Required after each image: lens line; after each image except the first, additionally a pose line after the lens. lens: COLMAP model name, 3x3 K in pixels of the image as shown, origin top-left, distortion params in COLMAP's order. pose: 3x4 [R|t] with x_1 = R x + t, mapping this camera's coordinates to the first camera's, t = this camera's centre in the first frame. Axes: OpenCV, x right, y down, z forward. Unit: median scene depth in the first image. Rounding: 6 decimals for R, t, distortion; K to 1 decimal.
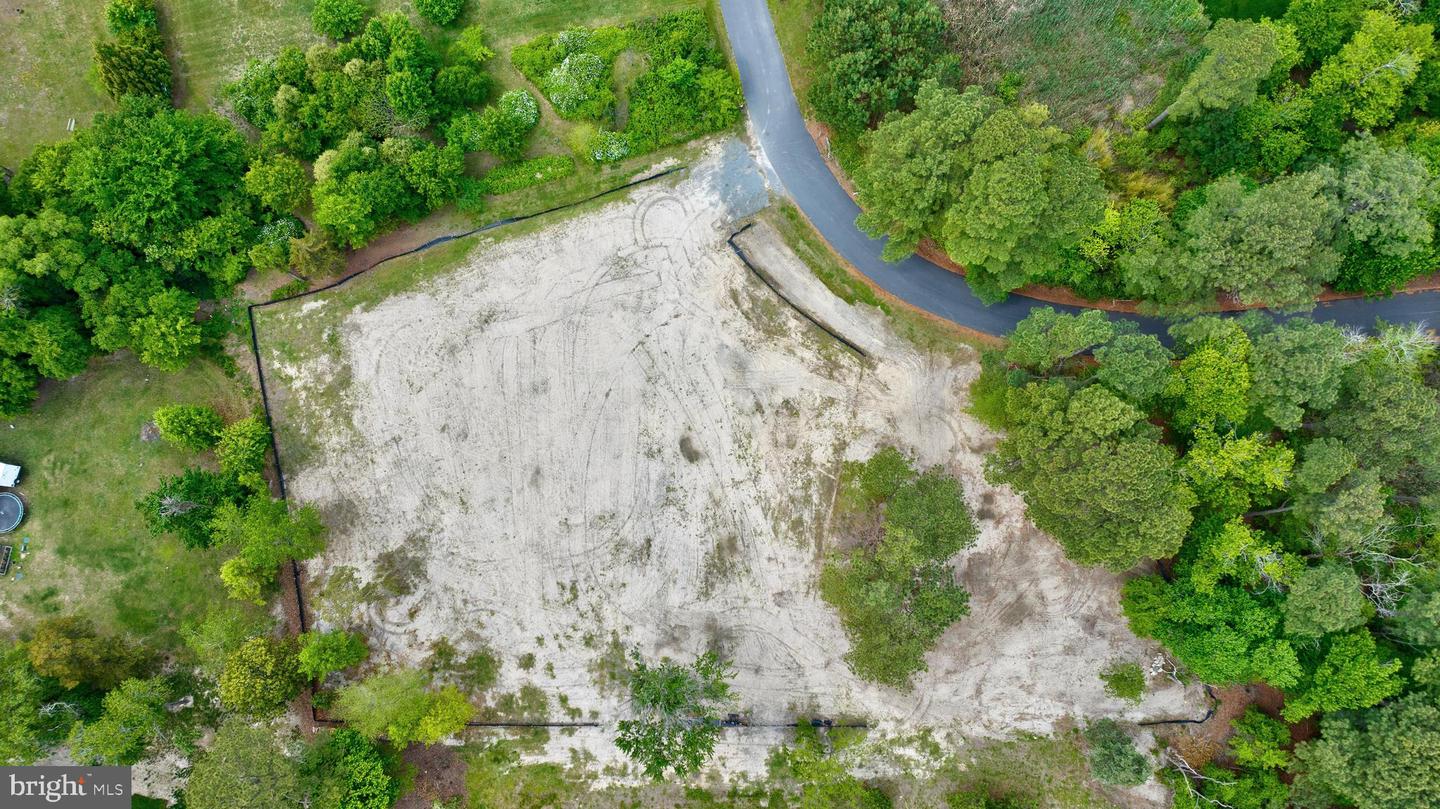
lens RADIAL K [[1032.1, 0, 720.9], [0, 1032.1, 403.9], [0, 0, 1]] dist [-0.044452, 0.037788]
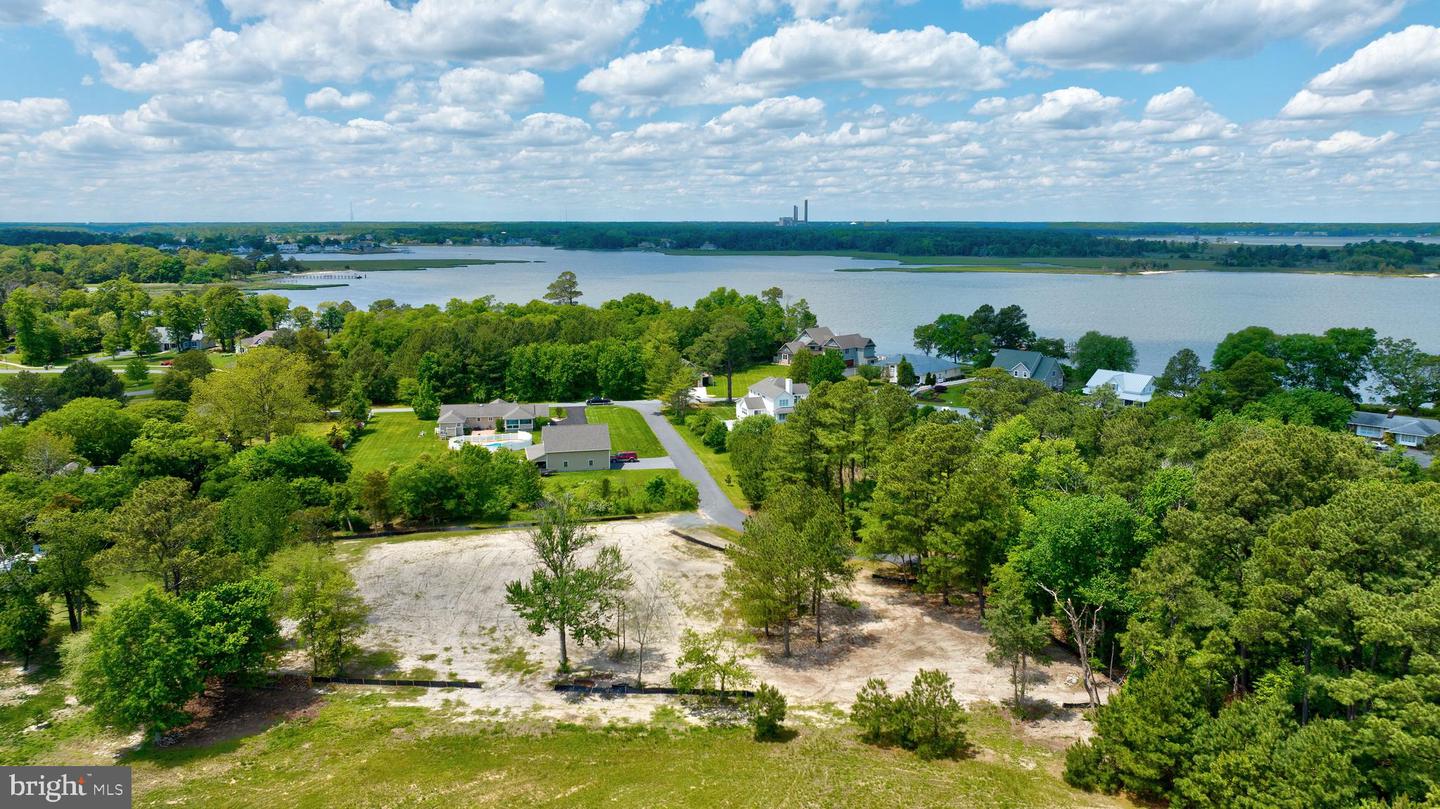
lens RADIAL K [[1032.1, 0, 720.5], [0, 1032.1, 404.6], [0, 0, 1]] dist [-0.044452, 0.037788]
pose [[0.997810, 0.018405, -0.063539, 0.156946], [-0.066105, 0.313047, -0.947434, 1.115857], [0.002453, 0.949559, 0.313578, 0.456510]]
